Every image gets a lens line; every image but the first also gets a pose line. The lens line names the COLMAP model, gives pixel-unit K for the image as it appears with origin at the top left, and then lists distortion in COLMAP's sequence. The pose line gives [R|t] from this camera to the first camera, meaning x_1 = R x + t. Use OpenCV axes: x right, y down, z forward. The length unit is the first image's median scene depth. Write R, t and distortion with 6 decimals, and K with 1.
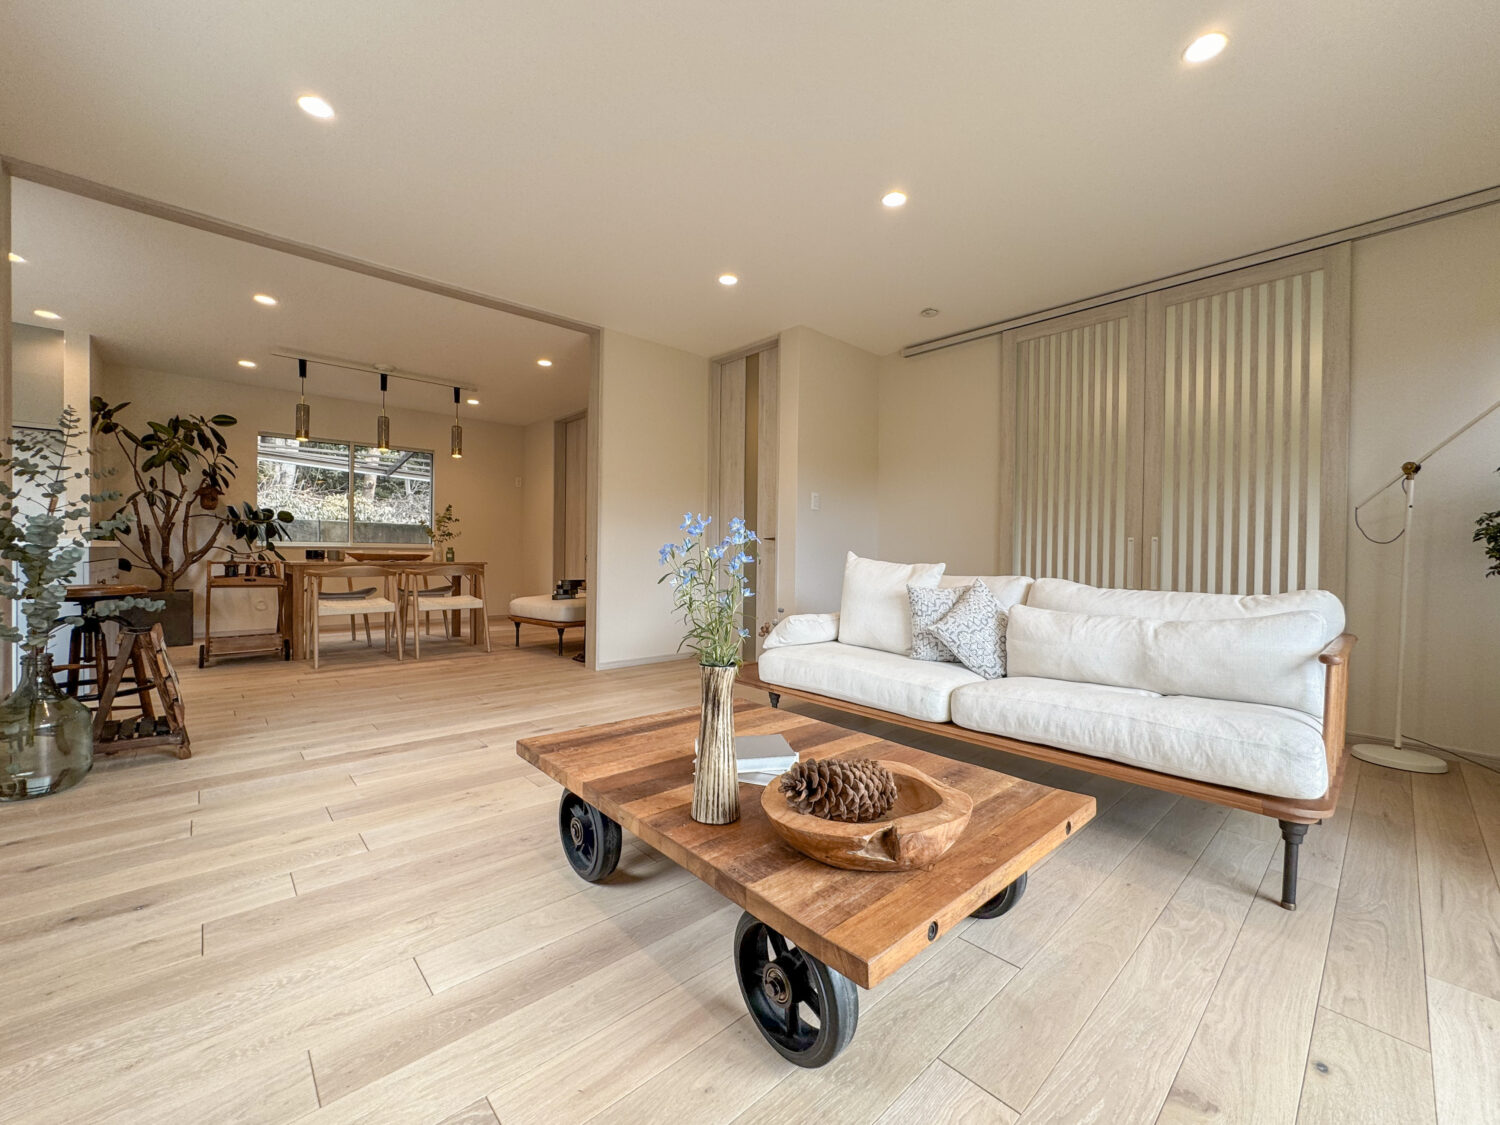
lens RADIAL K [[604.9, 0, 750.0], [0, 604.9, 562.5], [0, 0, 1]] dist [-0.021897, 0.006666]
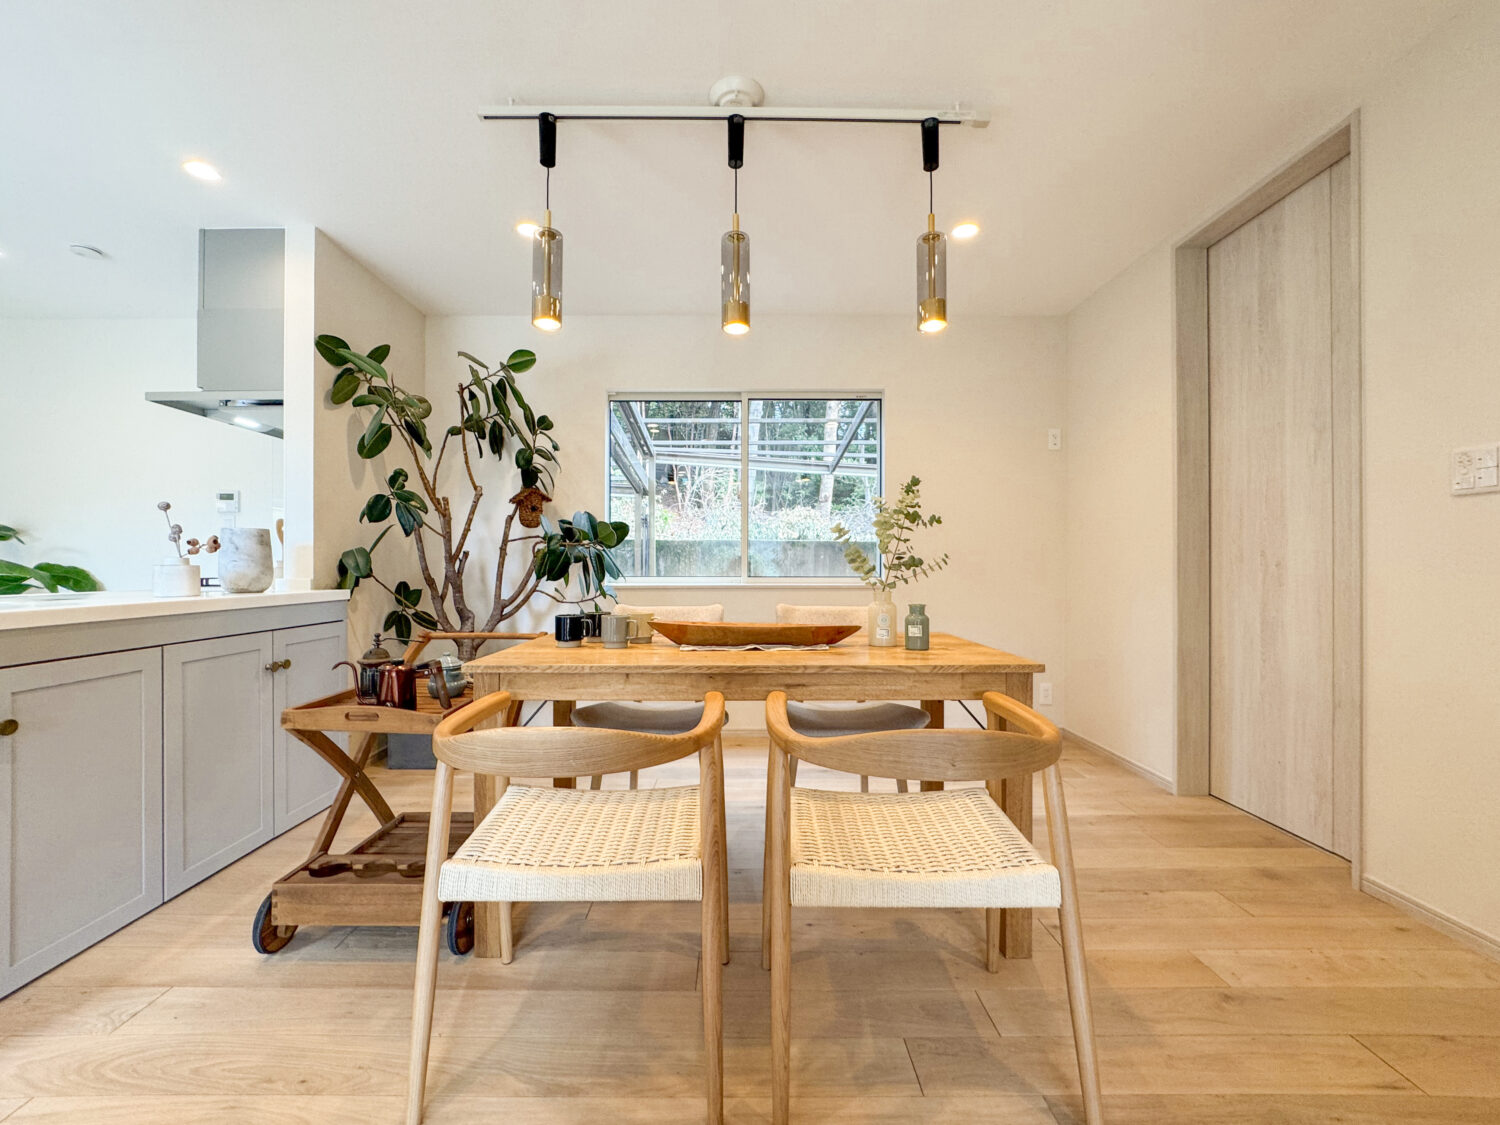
lens RADIAL K [[607.7, 0, 750.0], [0, 607.7, 562.5], [0, 0, 1]] dist [-0.022017, 0.006827]
pose [[0.749227, -0.016154, -0.662117, -0.752489], [-0.000228, 0.999696, -0.024649, -0.085434], [0.662314, 0.018618, 0.748995, 1.501027]]
